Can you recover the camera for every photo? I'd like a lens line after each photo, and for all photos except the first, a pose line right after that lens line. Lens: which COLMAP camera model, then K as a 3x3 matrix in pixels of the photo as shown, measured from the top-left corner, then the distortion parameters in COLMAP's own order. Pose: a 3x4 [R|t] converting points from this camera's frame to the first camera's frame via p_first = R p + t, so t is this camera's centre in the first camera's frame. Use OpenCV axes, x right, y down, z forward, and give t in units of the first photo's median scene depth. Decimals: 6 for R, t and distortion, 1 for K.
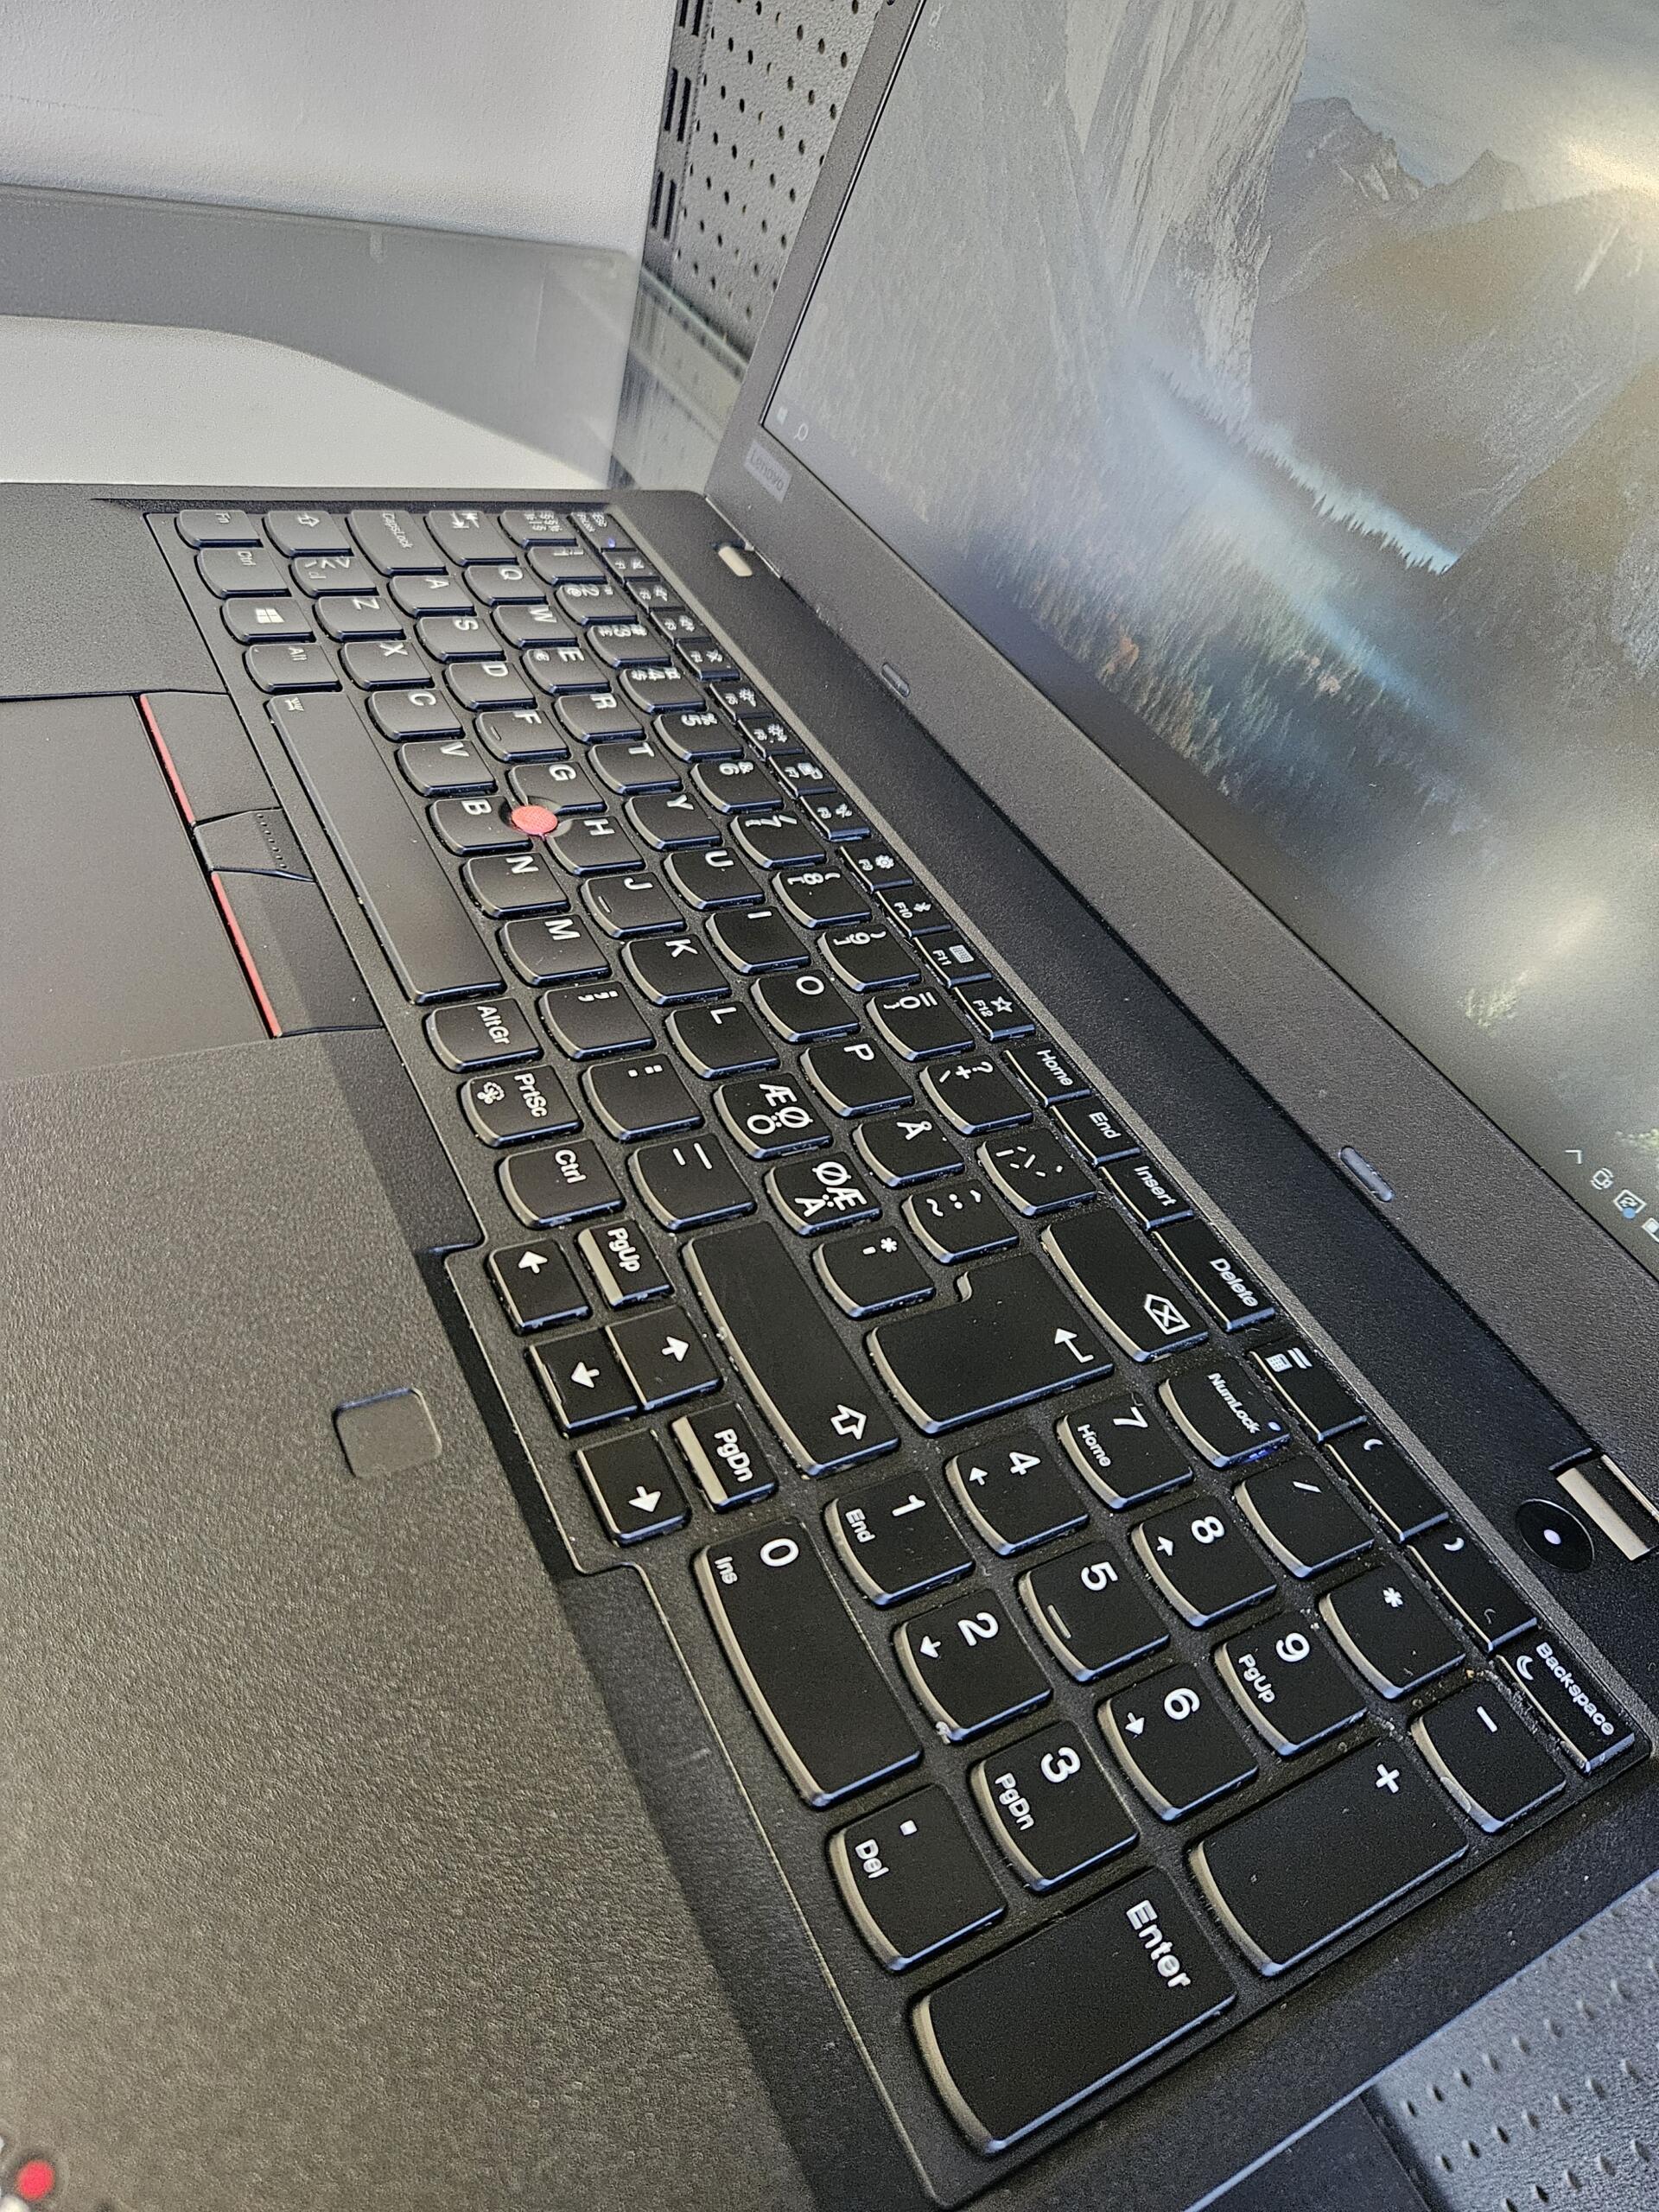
lens RADIAL K [[1523.2, 0, 829.5], [0, 1523.2, 1106.0], [0, 0, 1]] dist [0.028678, -0.038089]
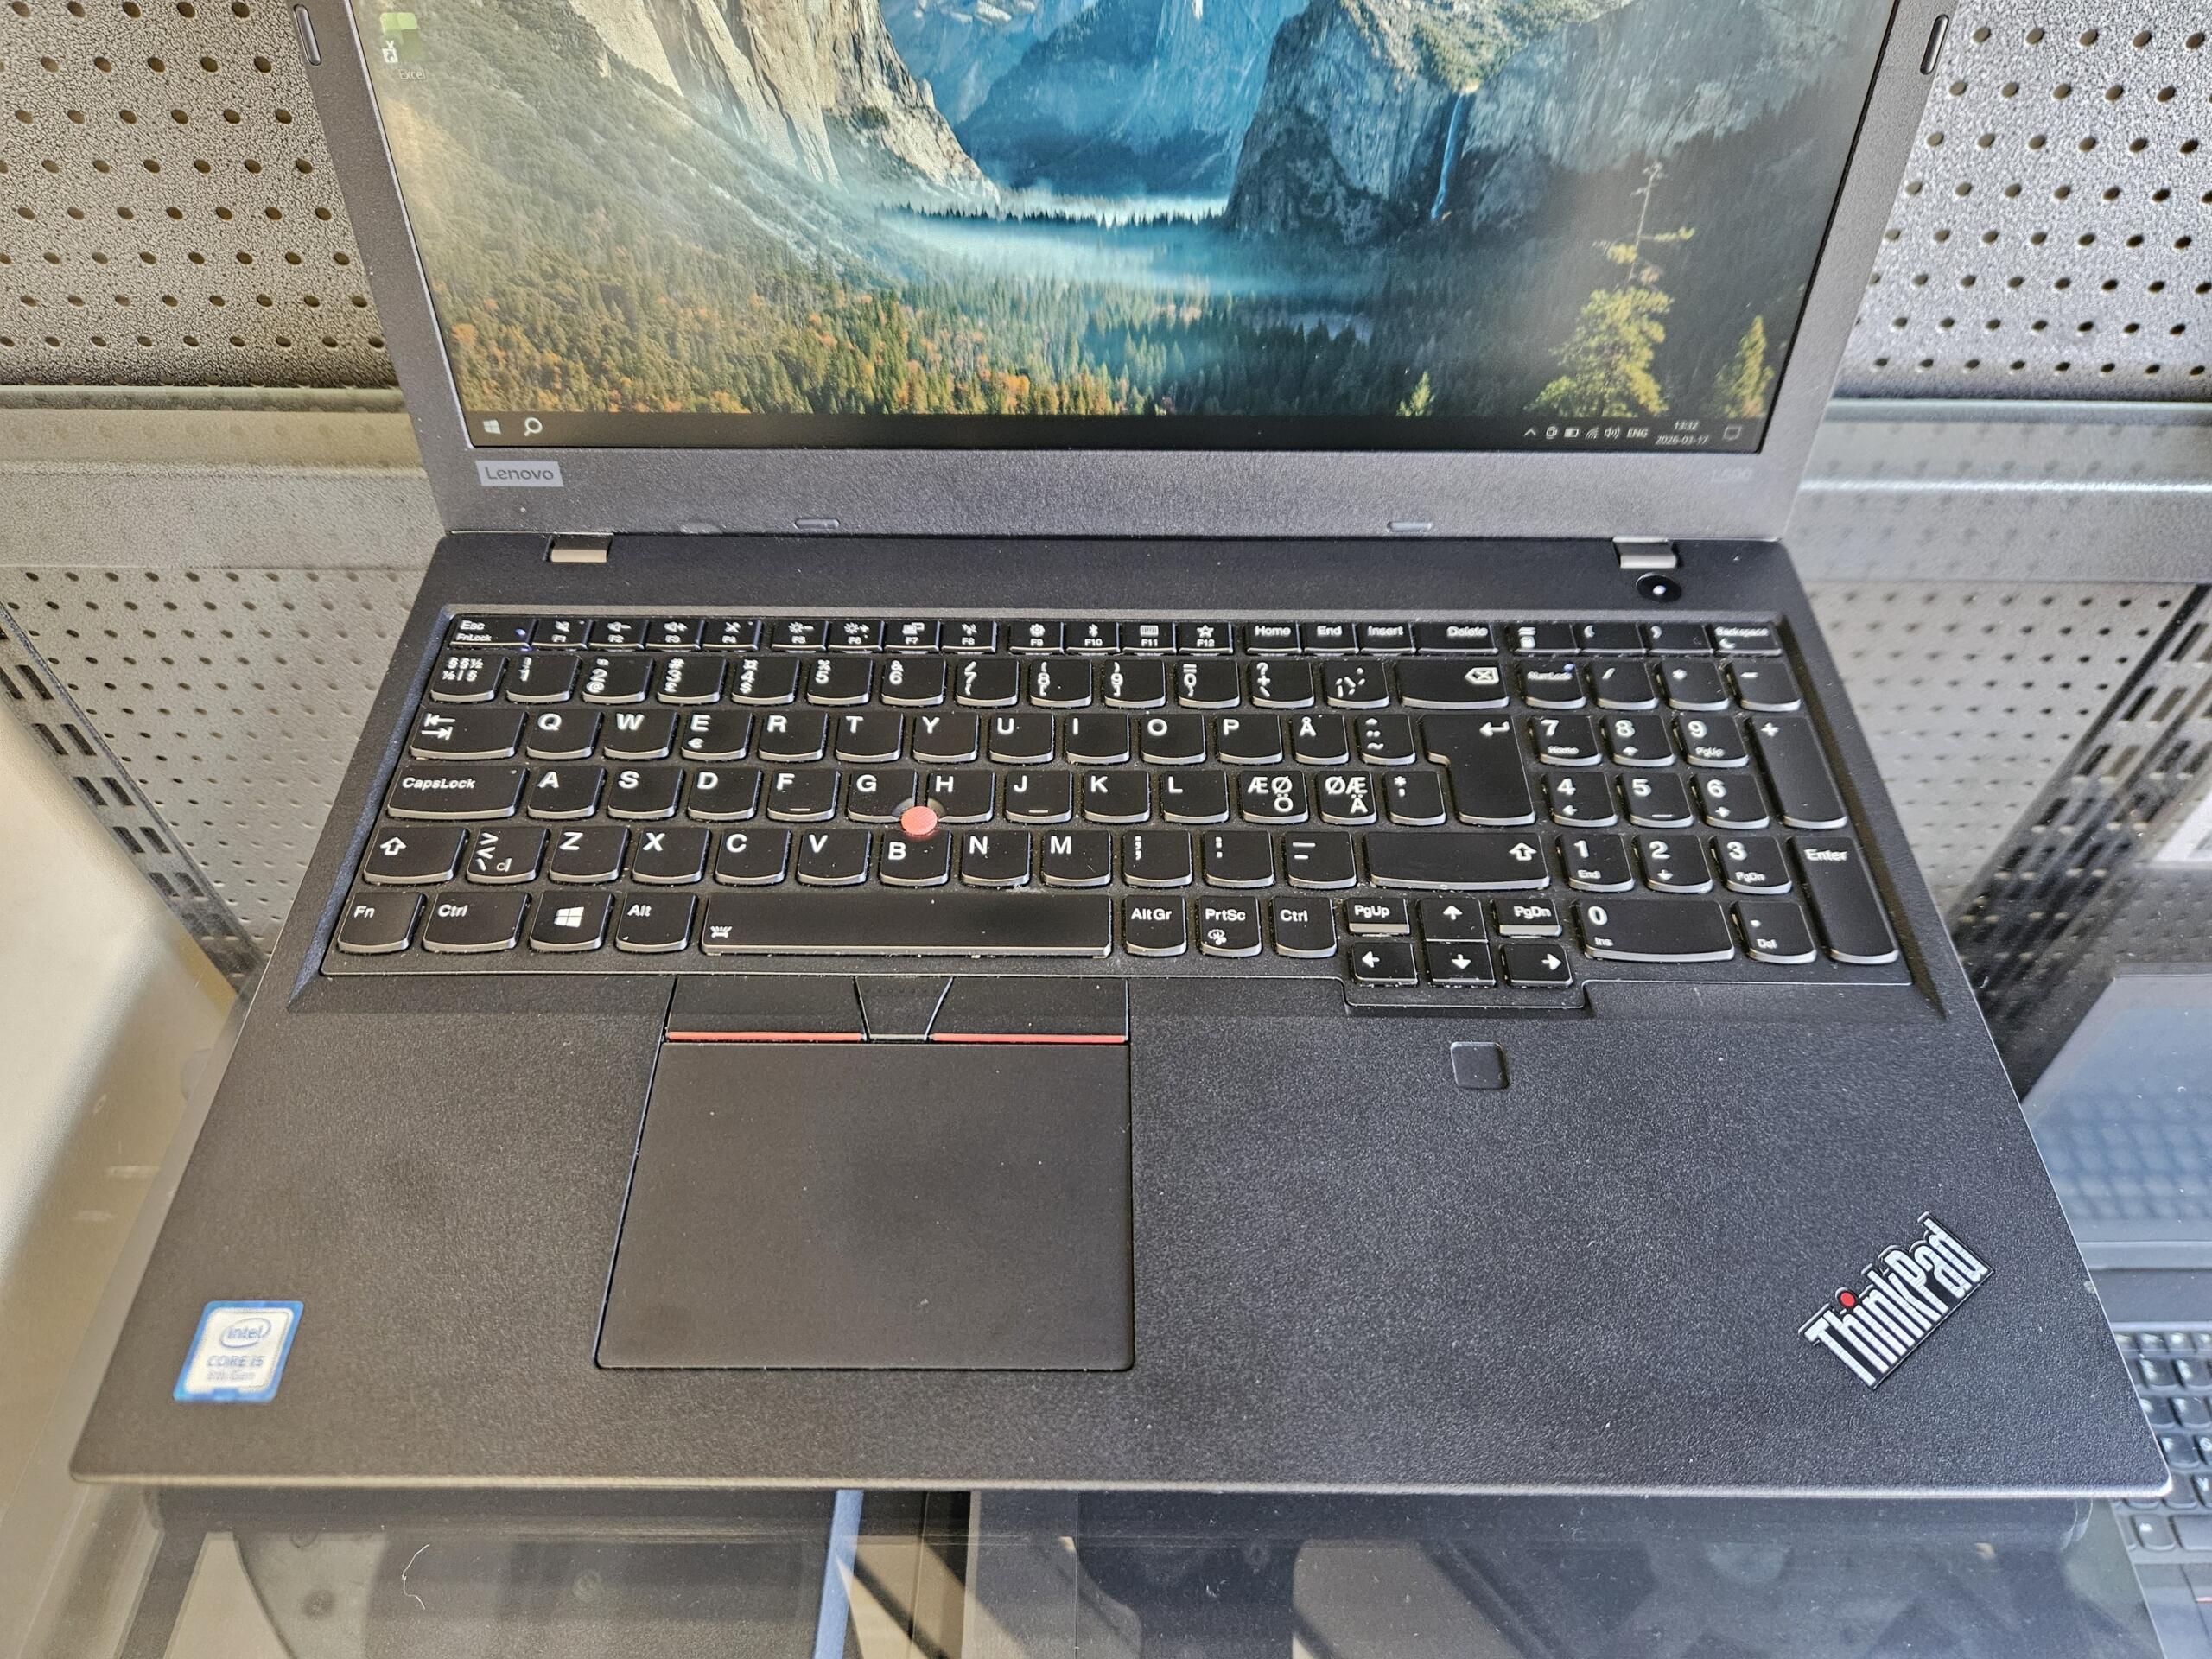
lens RADIAL K [[1505.3, 0, 1081.0], [0, 1505.3, 829.1], [0, 0, 1]] dist [0.068481, -0.092623]
pose [[0.472976, -0.808765, 0.349561, -0.602557], [0.674108, 0.587643, 0.447498, -0.687051], [-0.567338, 0.023985, 0.823136, -0.101238]]
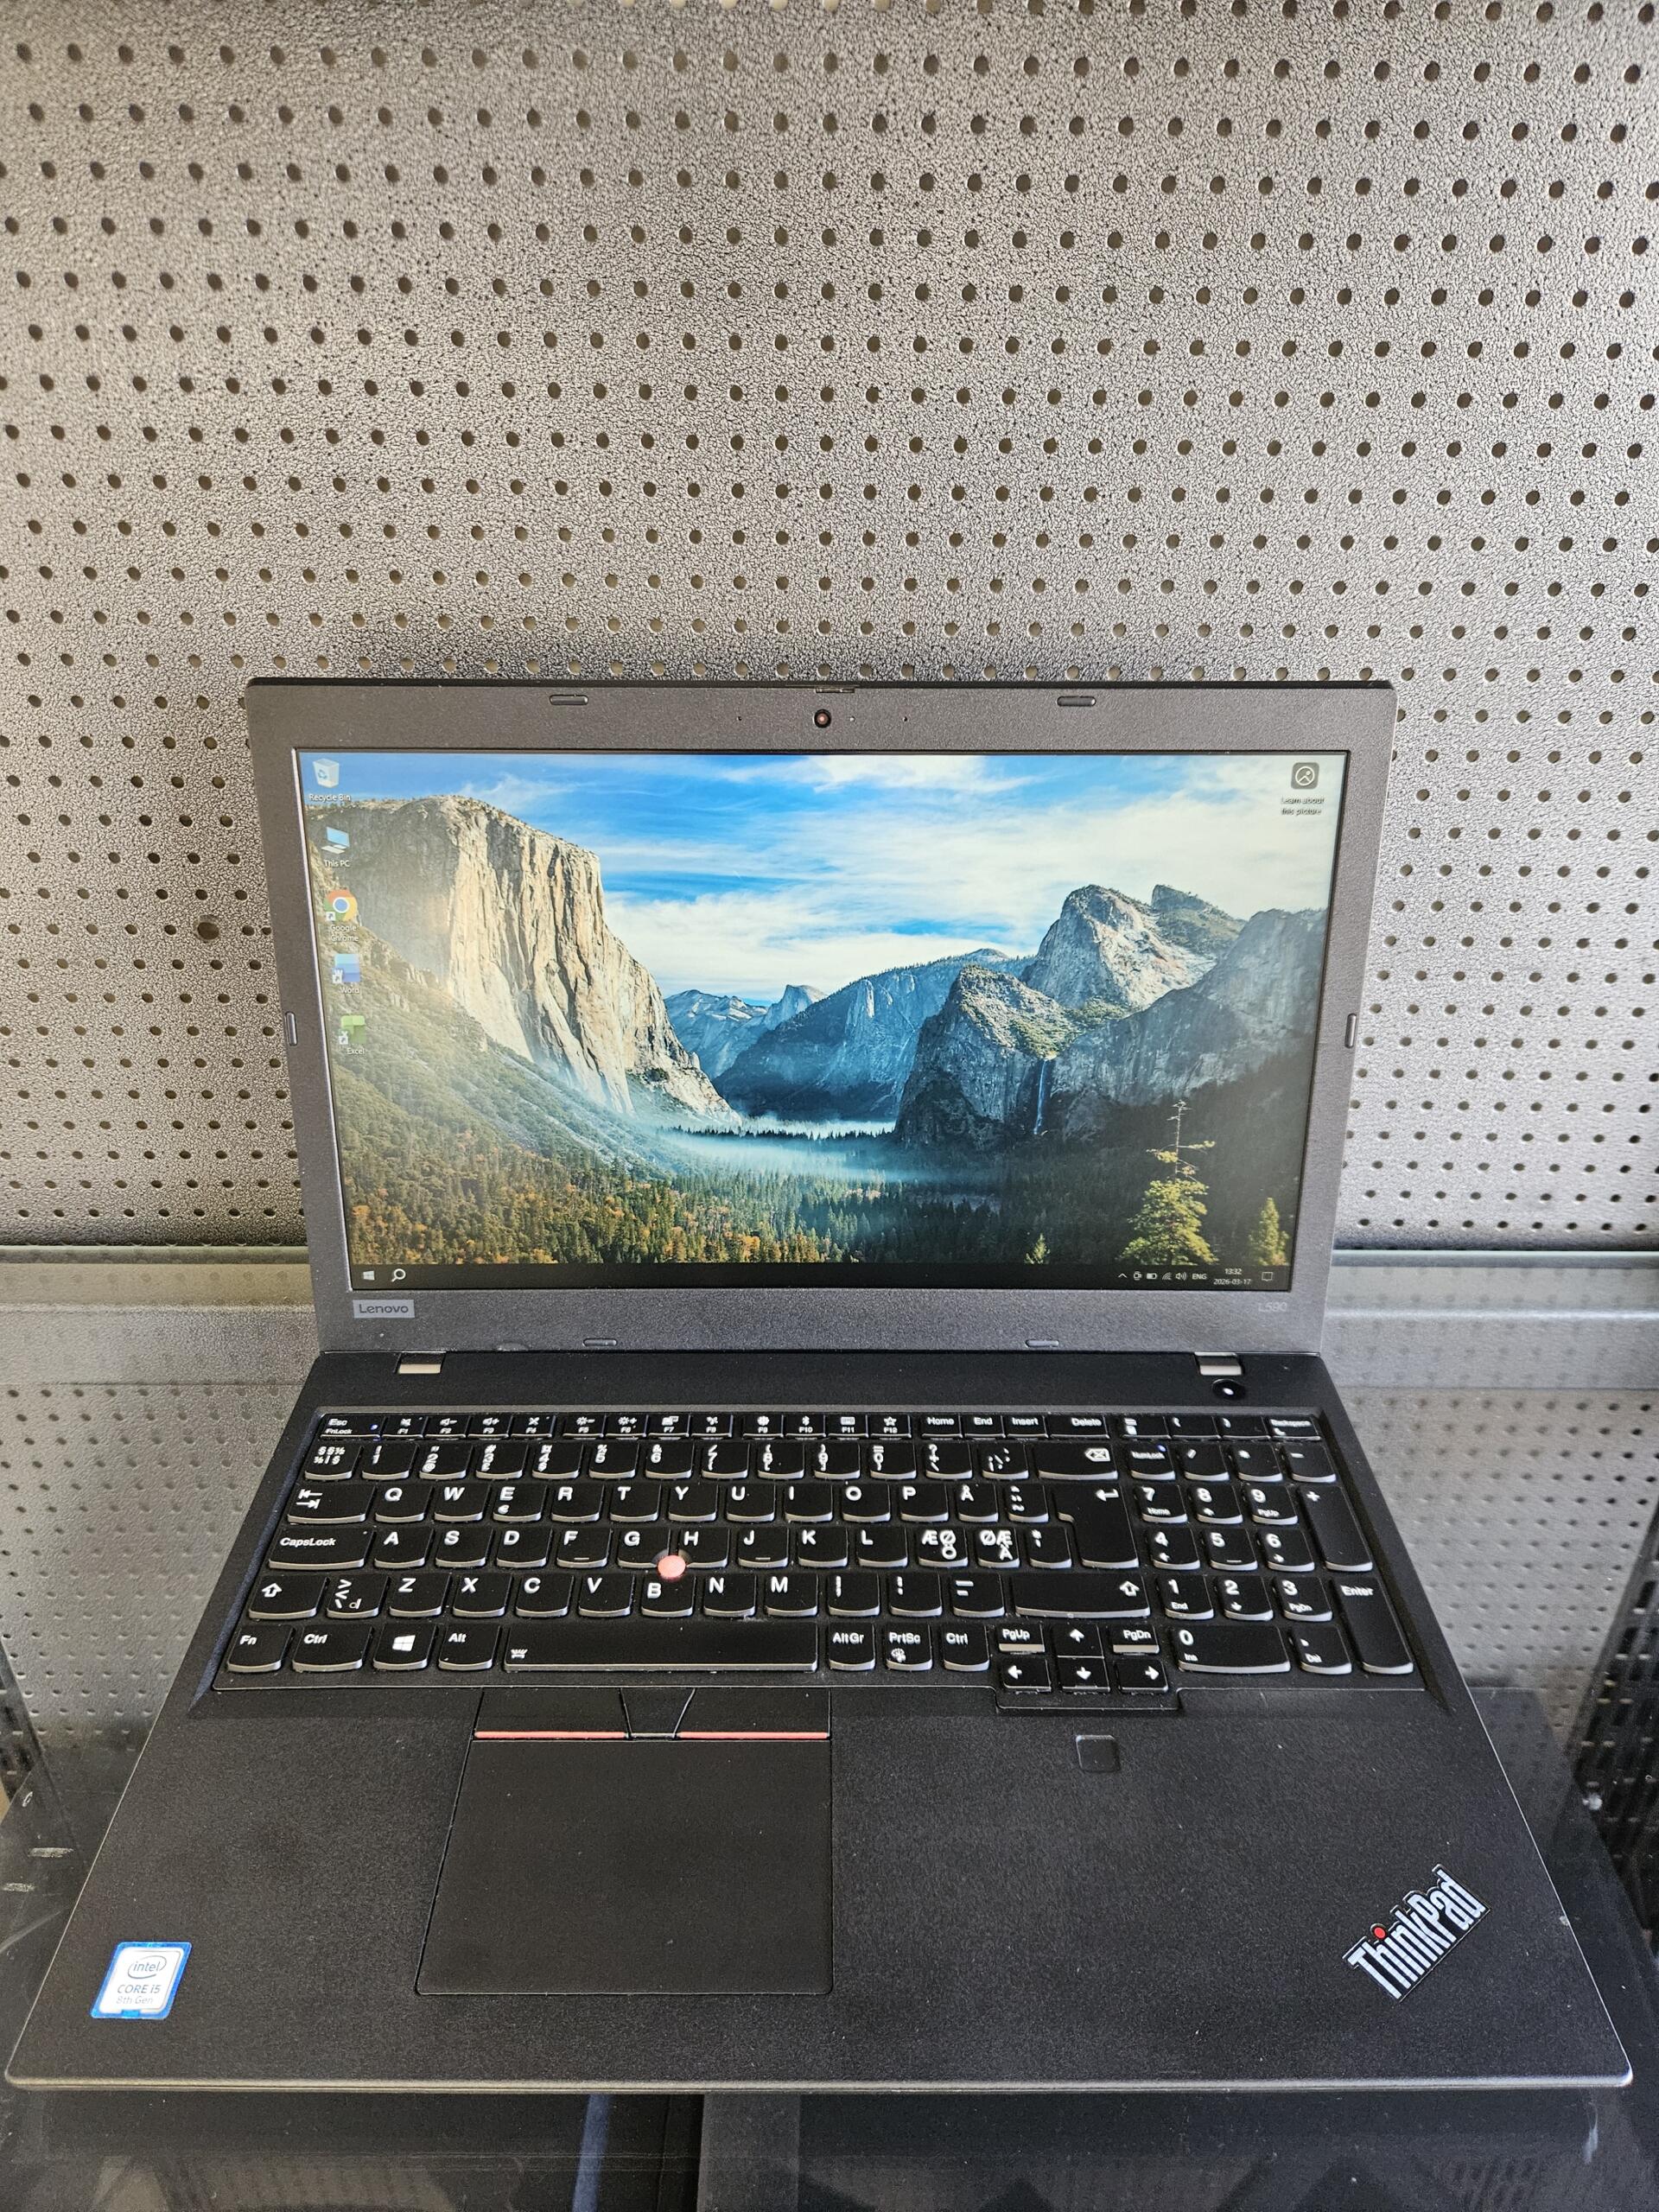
lens RADIAL K [[1505.3, 0, 828.6], [0, 1505.3, 1066.4], [0, 0, 1]] dist [0.068481, -0.092623]
pose [[0.463757, -0.619042, 0.633811, -0.865188], [0.672667, 0.711602, 0.202833, -0.836596], [-0.576583, 0.332278, 0.746420, -0.527109]]
